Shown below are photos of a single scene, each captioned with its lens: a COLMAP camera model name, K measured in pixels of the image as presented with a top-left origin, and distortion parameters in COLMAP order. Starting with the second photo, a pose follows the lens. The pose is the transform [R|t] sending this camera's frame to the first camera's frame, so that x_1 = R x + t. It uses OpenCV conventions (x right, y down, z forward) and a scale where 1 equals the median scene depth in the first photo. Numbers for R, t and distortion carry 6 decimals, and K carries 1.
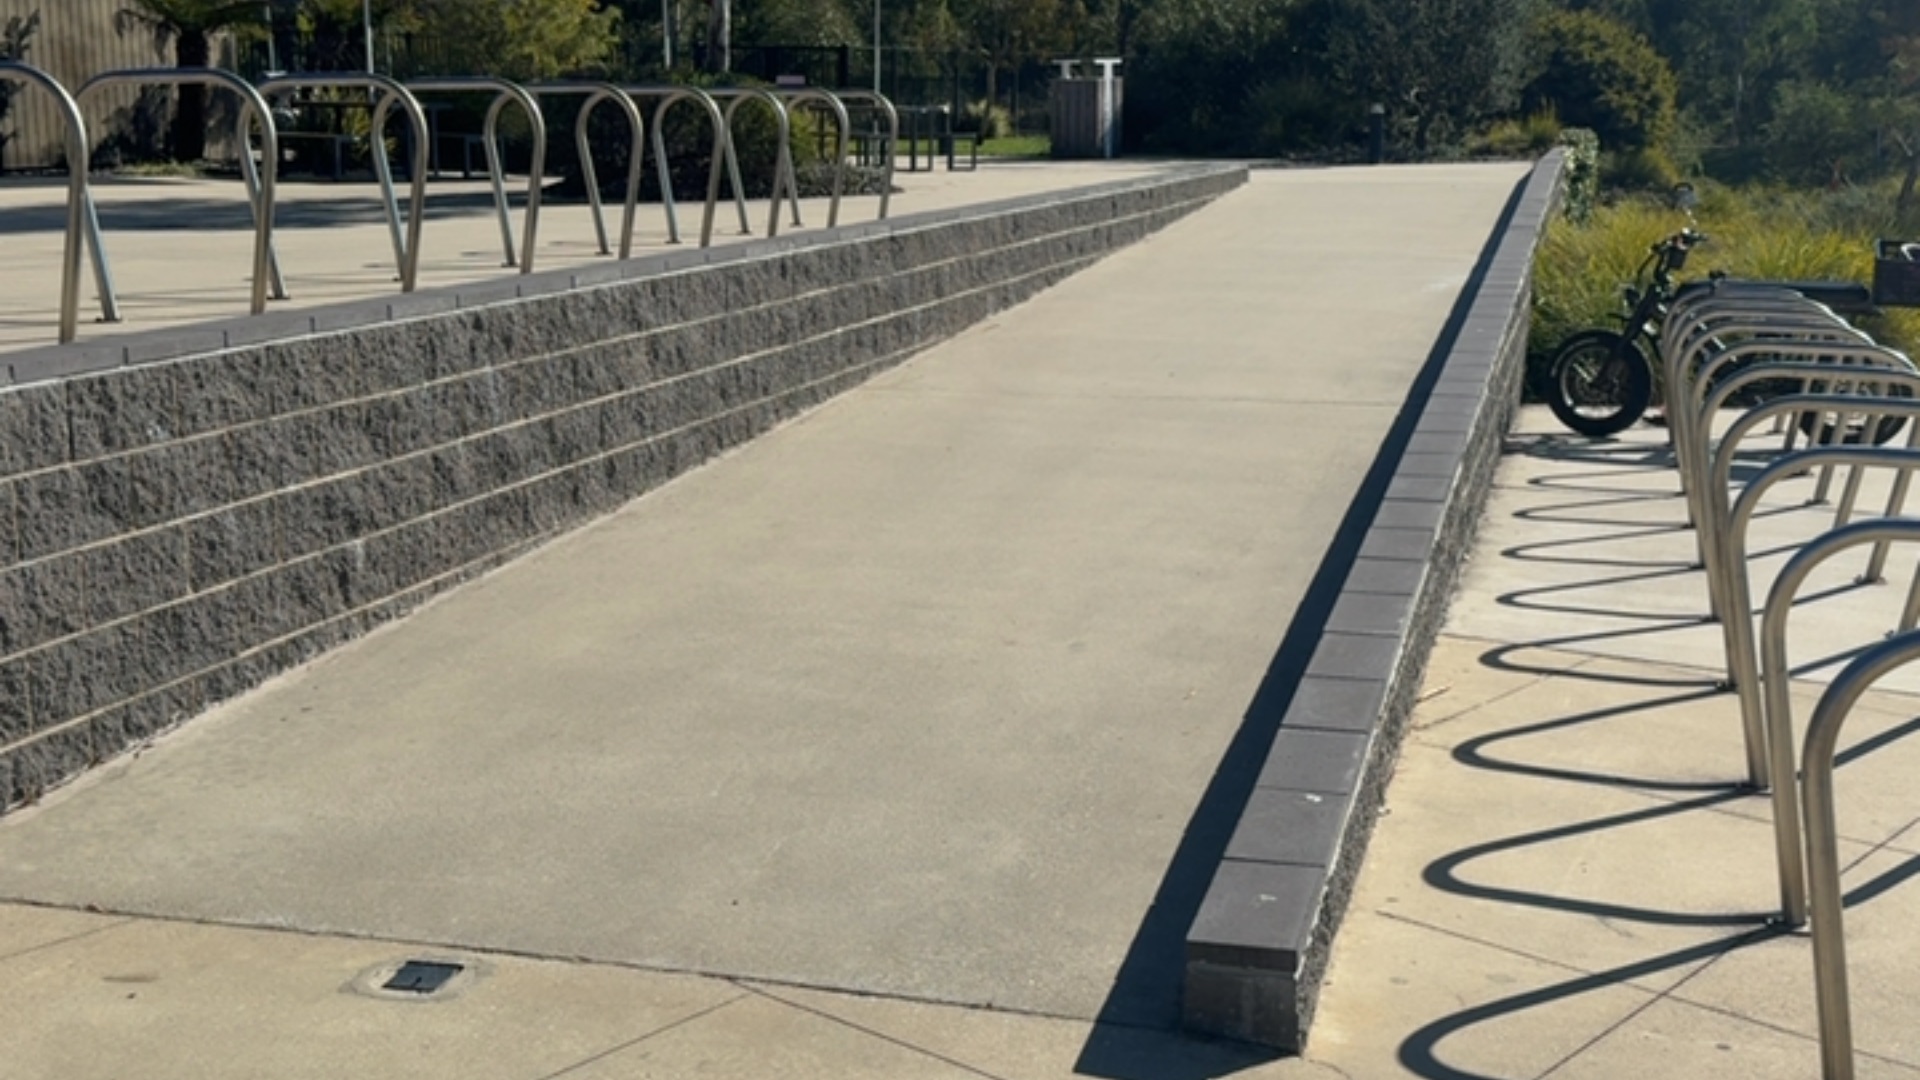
lens RADIAL K [[2248.1, 0, 971.5], [0, 2248.1, 543.9], [0, 0, 1]] dist [0.216790, -0.519252]
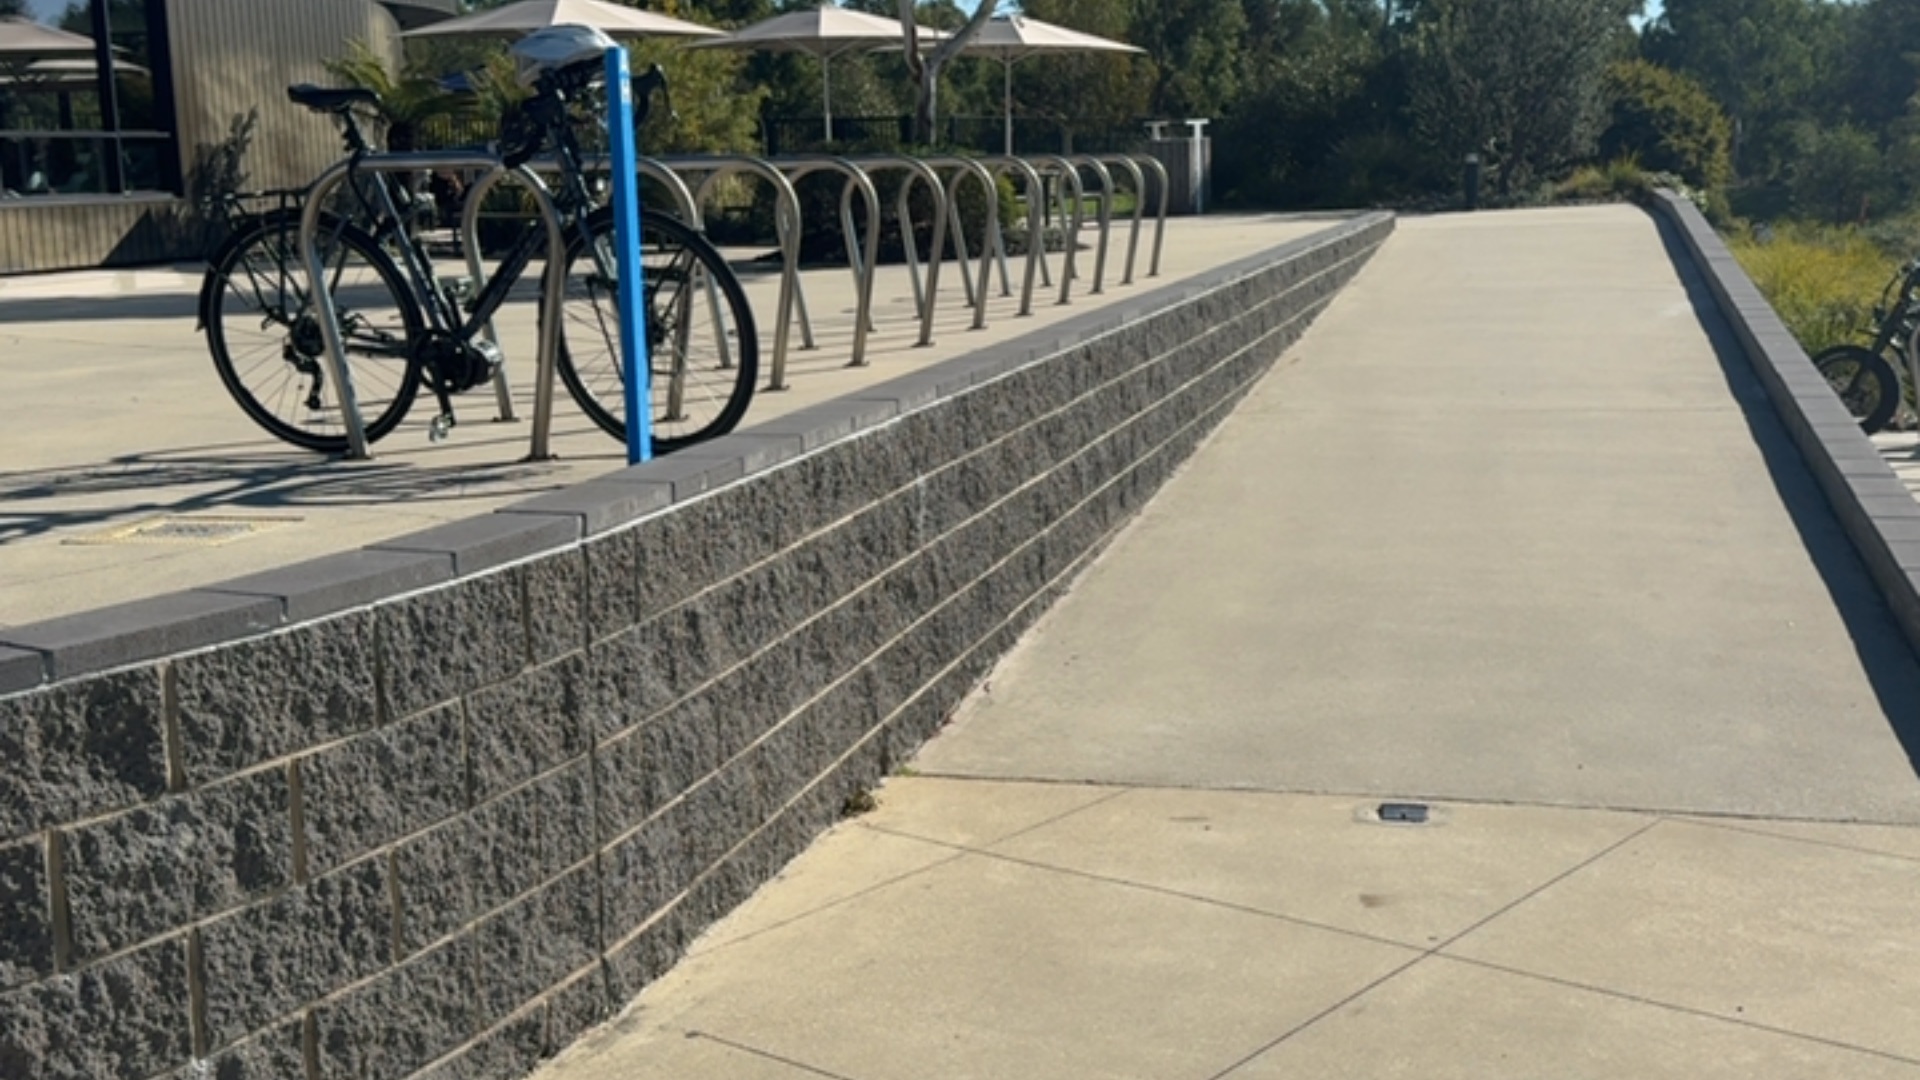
lens RADIAL K [[2248.1, 0, 971.5], [0, 2248.1, 543.9], [0, 0, 1]] dist [0.216790, -0.519252]
pose [[0.999425, -0.032188, 0.010643, -0.135713], [0.032467, 0.999104, -0.027154, 0.015924], [-0.009759, 0.027484, 0.999575, -0.091432]]
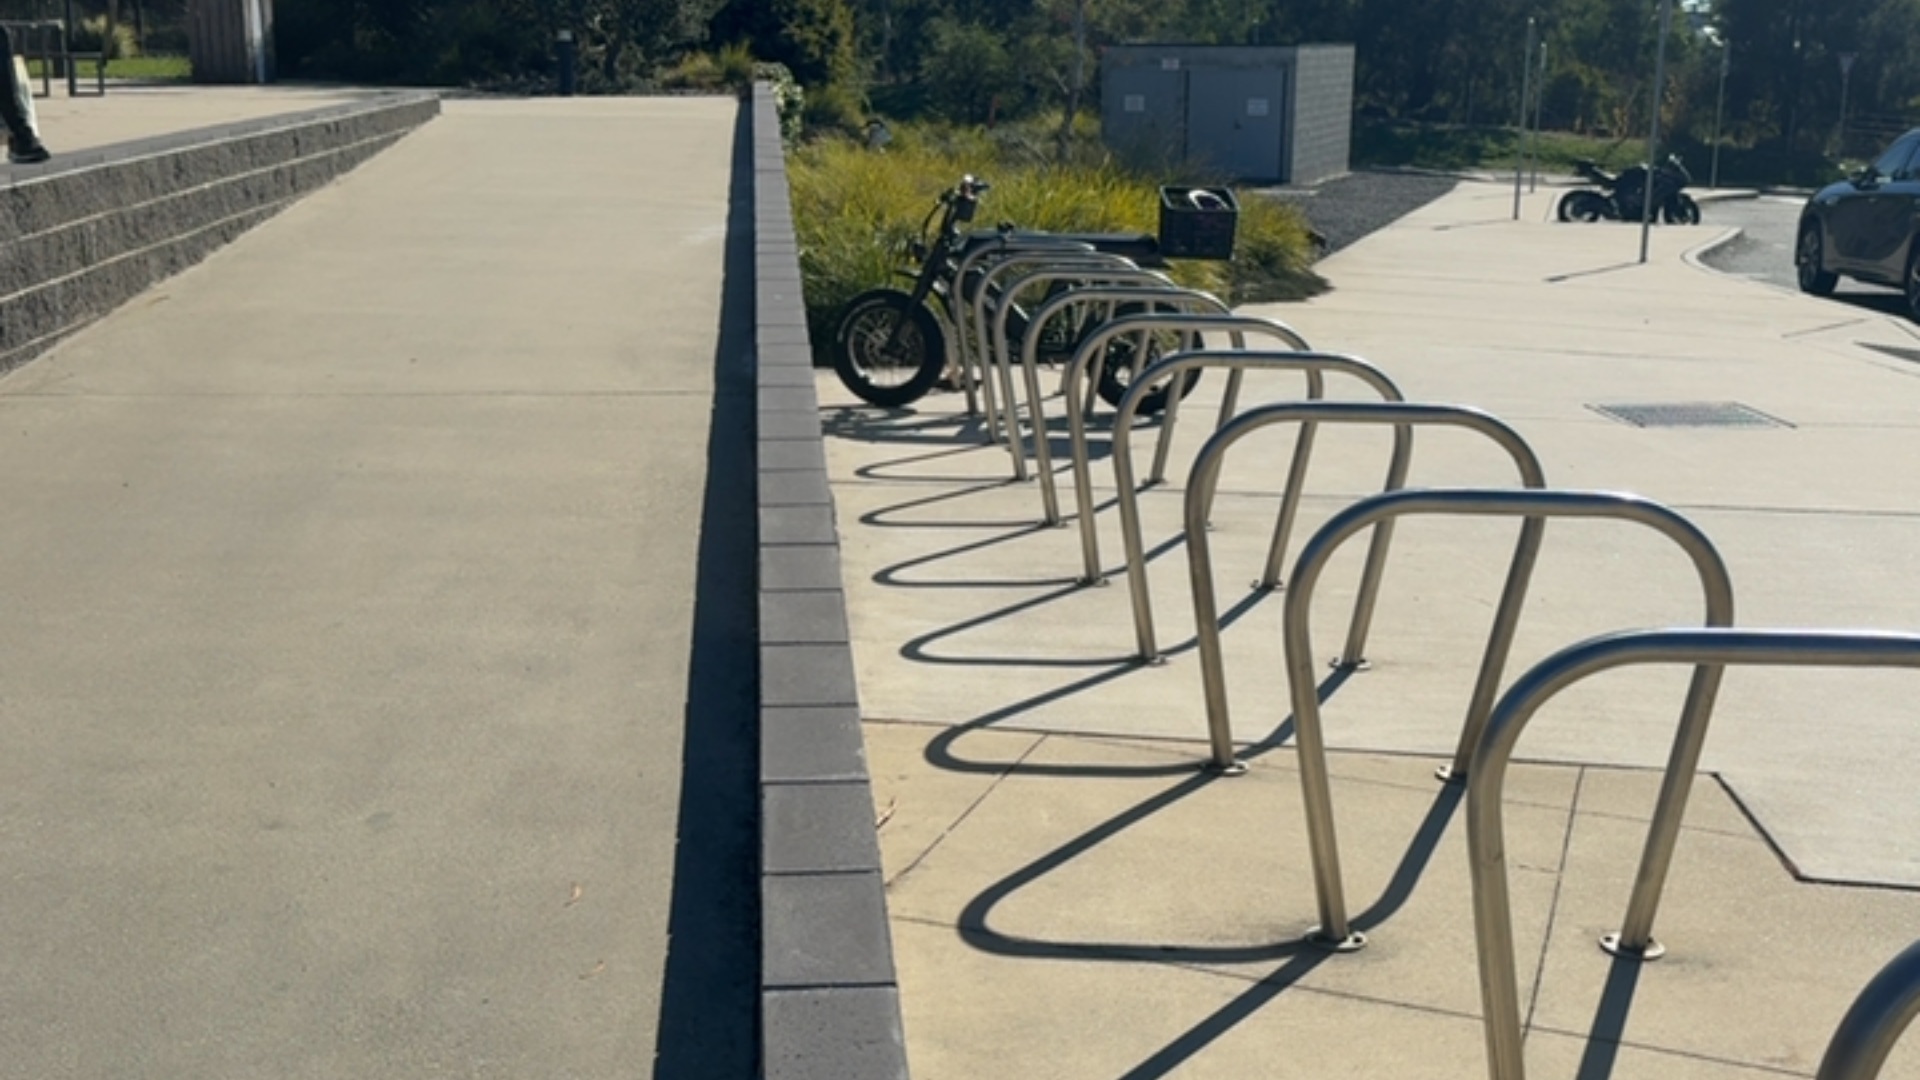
lens RADIAL K [[2248.1, 0, 971.5], [0, 2248.1, 543.9], [0, 0, 1]] dist [0.216790, -0.519252]
pose [[0.935442, -0.067524, 0.346970, -0.007560], [0.057212, 0.997565, 0.039893, -0.021935], [-0.348819, -0.017467, 0.937027, 0.122613]]
